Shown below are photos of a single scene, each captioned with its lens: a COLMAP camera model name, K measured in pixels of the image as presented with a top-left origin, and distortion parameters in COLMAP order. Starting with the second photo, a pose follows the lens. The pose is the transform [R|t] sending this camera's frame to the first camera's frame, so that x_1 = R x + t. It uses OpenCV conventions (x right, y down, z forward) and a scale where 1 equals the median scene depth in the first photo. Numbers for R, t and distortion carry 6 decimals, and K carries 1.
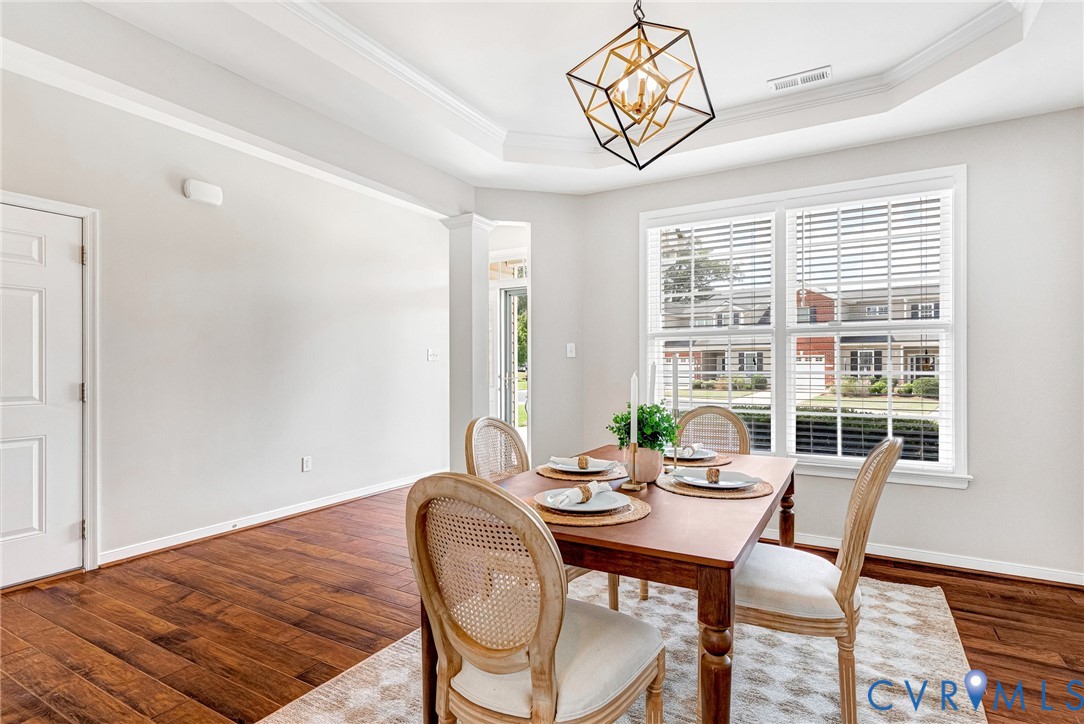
lens RADIAL K [[534.8, 0, 537.7], [0, 534.8, 358.7], [0, 0, 1]] dist [0.012182, -0.000093]
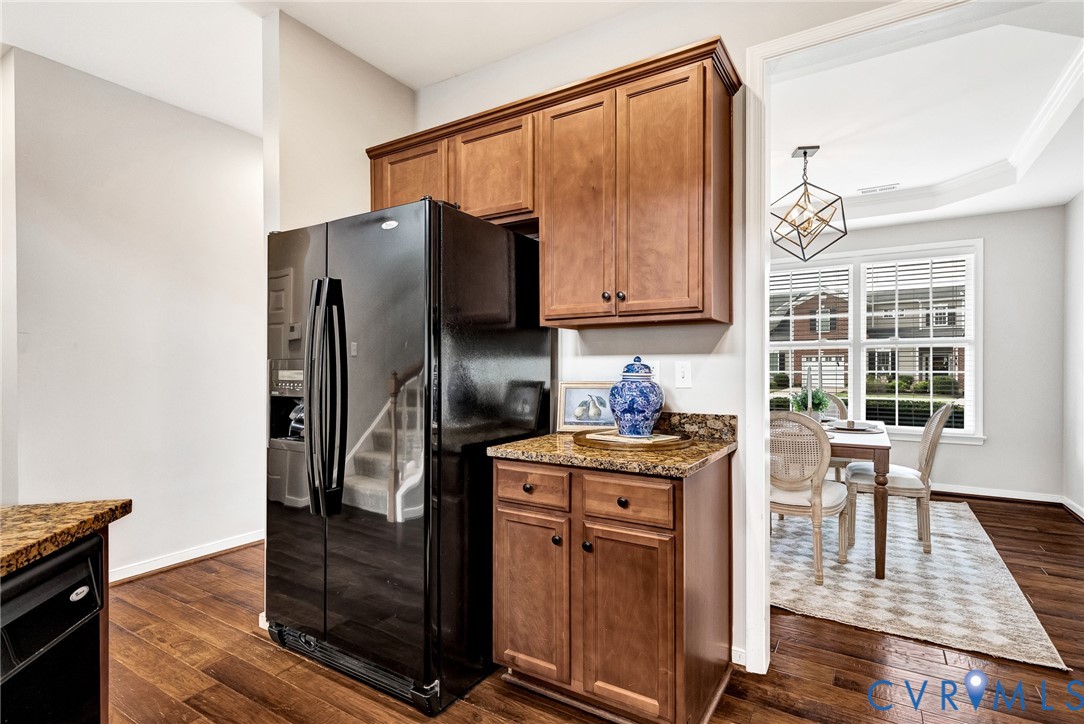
lens RADIAL K [[523.0, 0, 518.1], [0, 523.0, 361.1], [0, 0, 1]] dist [-0.003556, -0.000553]
pose [[0.999059, -0.000411, -0.043375, -0.468948], [0.000666, 0.999983, 0.005868, -0.013507], [0.043371, -0.005891, 0.999042, -0.549991]]
